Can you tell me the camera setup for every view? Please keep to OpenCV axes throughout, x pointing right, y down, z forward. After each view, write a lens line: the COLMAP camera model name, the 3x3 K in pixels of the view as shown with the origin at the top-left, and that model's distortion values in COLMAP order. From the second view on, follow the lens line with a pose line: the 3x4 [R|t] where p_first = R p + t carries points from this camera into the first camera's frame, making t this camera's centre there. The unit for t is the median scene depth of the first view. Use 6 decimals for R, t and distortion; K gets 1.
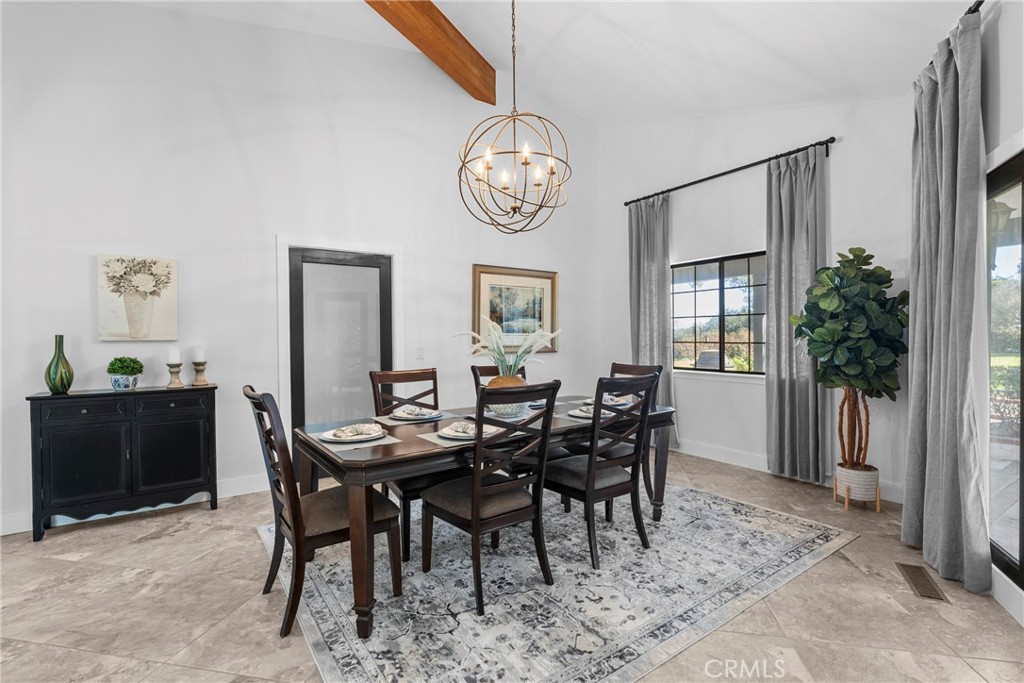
lens RADIAL K [[463.3, 0, 501.2], [0, 463.3, 343.5], [0, 0, 1]] dist [-0.002665, -0.000373]
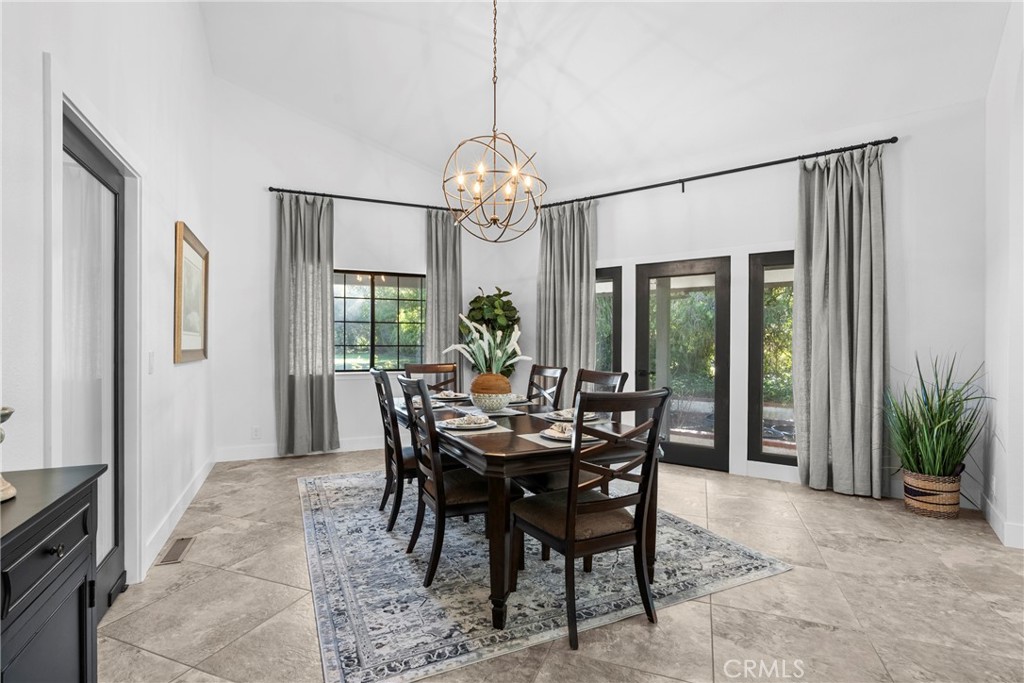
lens RADIAL K [[487.0, 0, 512.0], [0, 487.0, 341.5], [0, 0, 1]] dist [0.000337, 0.000027]
pose [[0.184622, 0.005300, 0.982795, -0.641077], [0.015258, 0.999849, -0.008258, 0.003500], [-0.982691, 0.016520, 0.184513, 0.440100]]
